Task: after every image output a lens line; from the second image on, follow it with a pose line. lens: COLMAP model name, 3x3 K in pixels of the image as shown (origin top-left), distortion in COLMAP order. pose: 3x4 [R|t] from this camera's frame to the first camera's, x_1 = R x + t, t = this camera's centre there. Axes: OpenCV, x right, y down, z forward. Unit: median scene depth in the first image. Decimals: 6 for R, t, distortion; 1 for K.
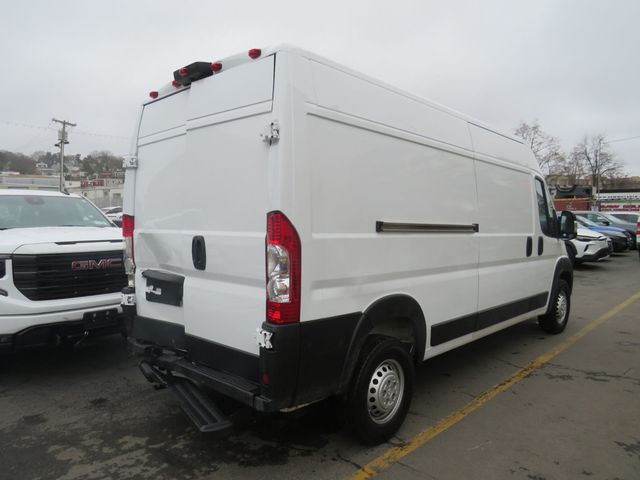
lens RADIAL K [[456.6, 0, 318.7], [0, 456.6, 241.7], [0, 0, 1]] dist [-0.020508, 0.004974]
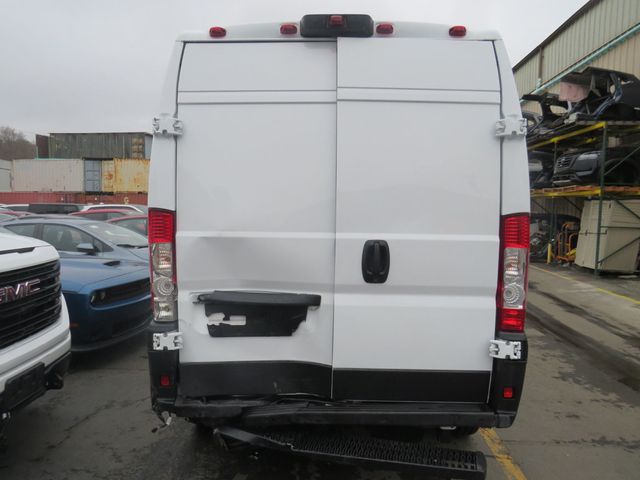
lens RADIAL K [[456.6, 0, 321.3], [0, 456.6, 238.4], [0, 0, 1]] dist [-0.020508, 0.004974]
pose [[0.746263, -0.033439, 0.664810, -0.714057], [0.018745, 0.999397, 0.029227, -0.034601], [-0.665387, -0.009349, 0.746440, 0.395361]]
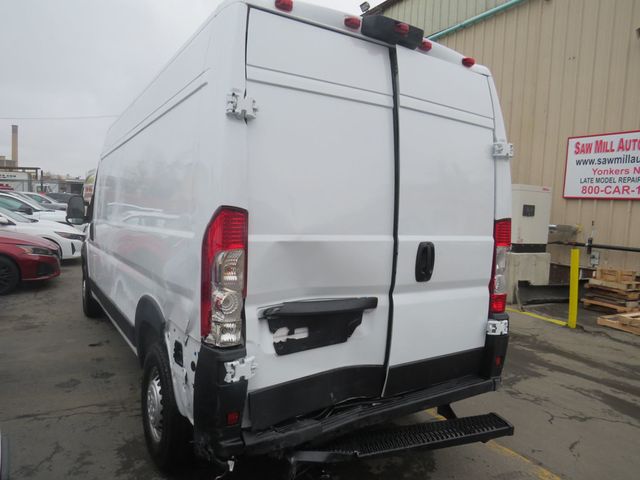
lens RADIAL K [[456.6, 0, 320.5], [0, 456.6, 243.5], [0, 0, 1]] dist [-0.020508, 0.004974]
pose [[0.231348, -0.058297, 0.971123, -0.947646], [0.004891, 0.998260, 0.058761, -0.051478], [-0.972859, -0.008845, 0.231230, 0.828206]]
